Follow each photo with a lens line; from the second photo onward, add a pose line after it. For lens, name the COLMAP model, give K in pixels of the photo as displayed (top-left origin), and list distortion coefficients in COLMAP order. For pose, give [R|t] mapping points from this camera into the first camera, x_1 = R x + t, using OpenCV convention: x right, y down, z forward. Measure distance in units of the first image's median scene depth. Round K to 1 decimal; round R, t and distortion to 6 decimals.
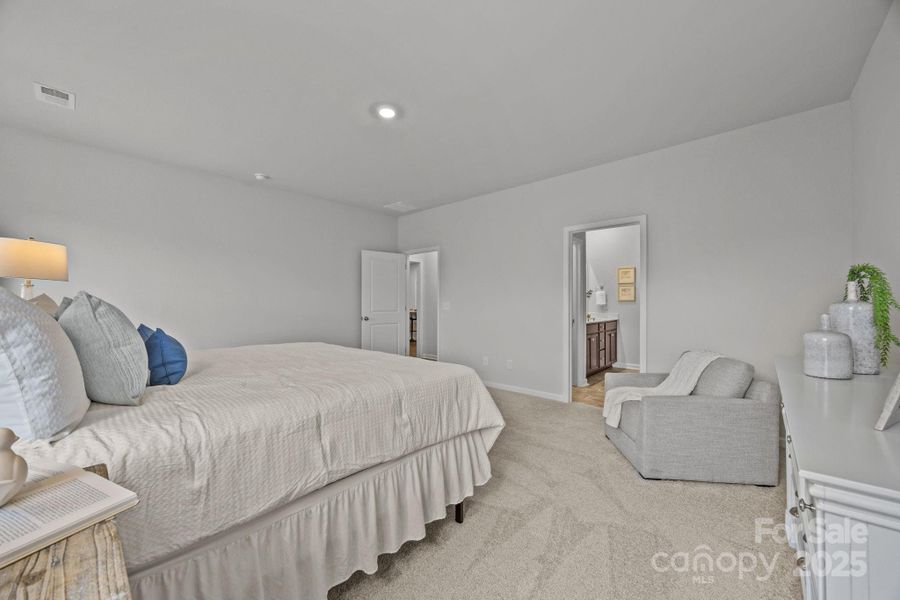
lens RADIAL K [[342.5, 0, 450.4], [0, 342.5, 299.8], [0, 0, 1]] dist [0.000760, -0.000747]
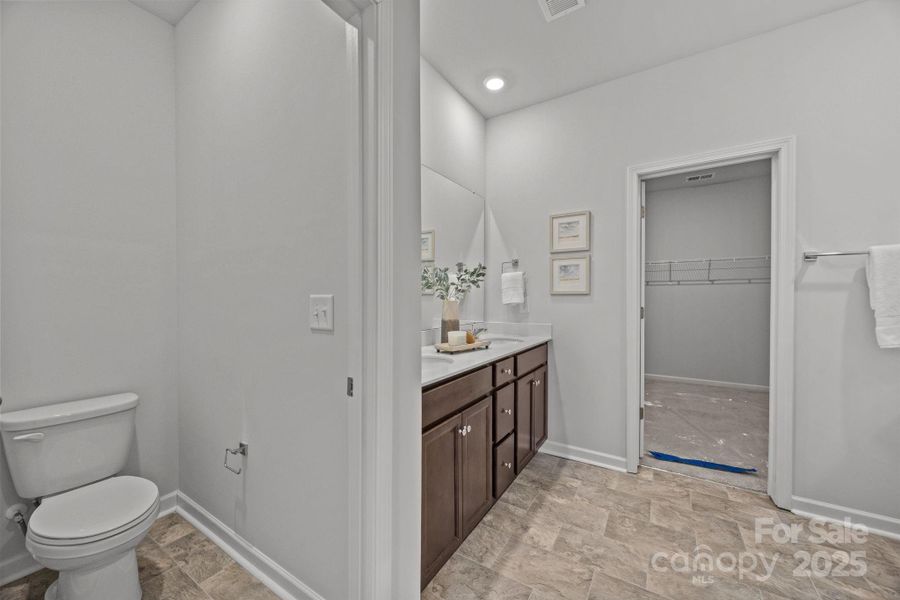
lens RADIAL K [[342.5, 0, 447.7], [0, 342.5, 300.9], [0, 0, 1]] dist [0.000760, -0.000747]
pose [[0.986219, 0.003482, 0.165408, 0.300845], [-0.004092, 0.999986, 0.003347, 0.010438], [-0.165394, -0.003978, 0.986220, 0.617131]]
